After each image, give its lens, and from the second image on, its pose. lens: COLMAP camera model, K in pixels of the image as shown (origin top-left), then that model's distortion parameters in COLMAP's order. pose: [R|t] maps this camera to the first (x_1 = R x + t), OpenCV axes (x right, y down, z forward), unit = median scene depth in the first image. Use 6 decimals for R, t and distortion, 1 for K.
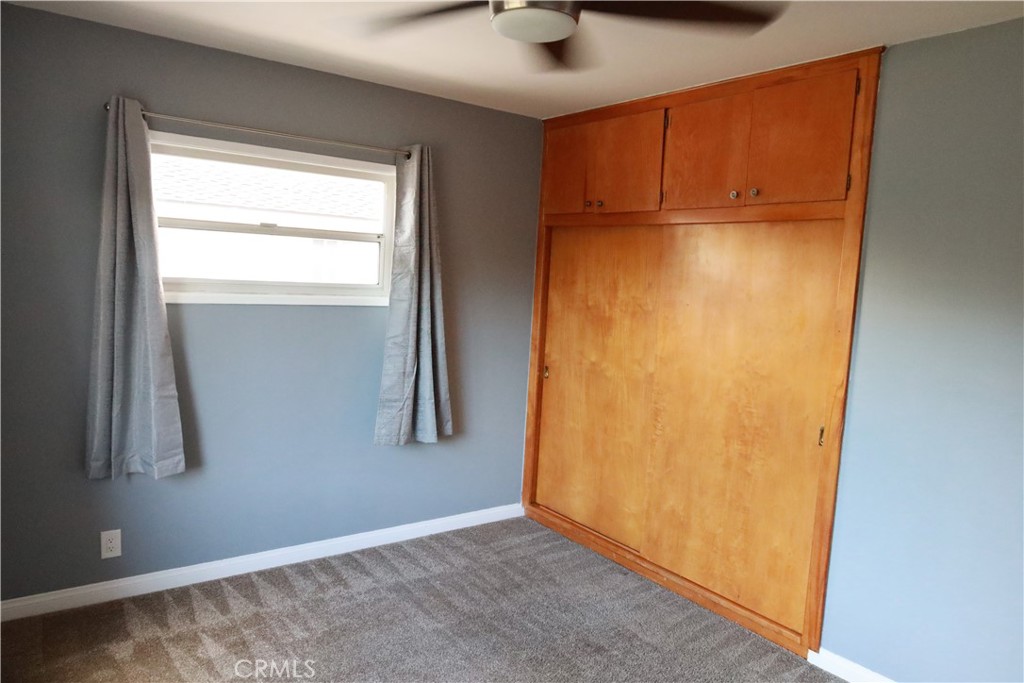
lens RADIAL K [[697.8, 0, 509.5], [0, 697.8, 343.0], [0, 0, 1]] dist [-0.004280, -0.004284]
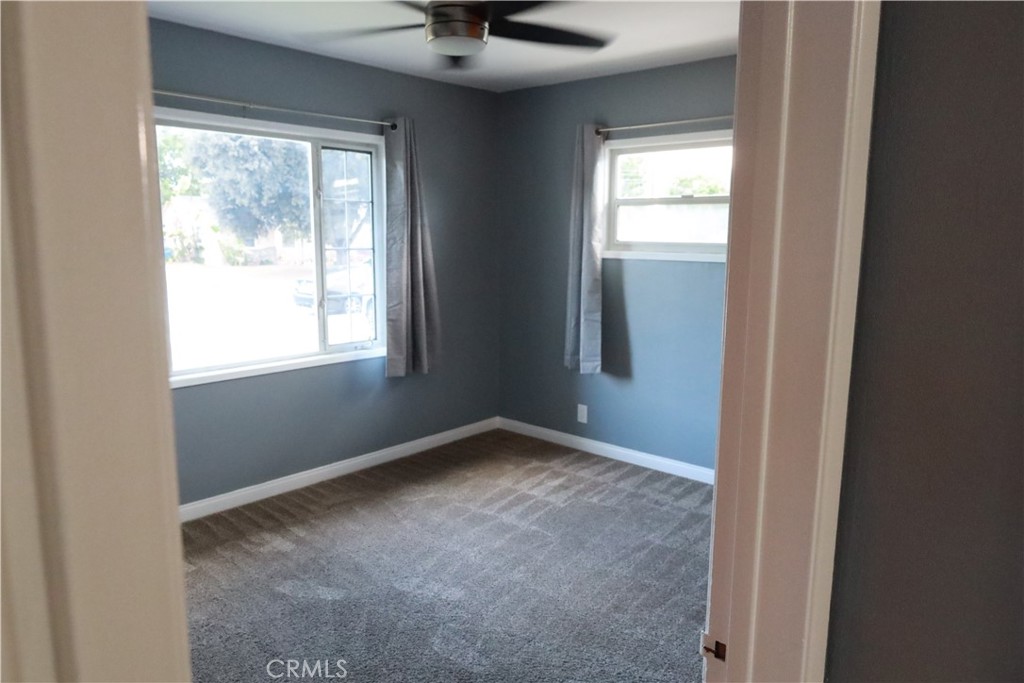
lens RADIAL K [[697.8, 0, 509.5], [0, 697.8, 338.9], [0, 0, 1]] dist [-0.004280, -0.004284]
pose [[0.218624, 0.101349, -0.970532, 0.903774], [-0.102262, 0.991495, 0.080502, 0.014646], [0.970436, 0.081649, 0.227129, 0.482439]]
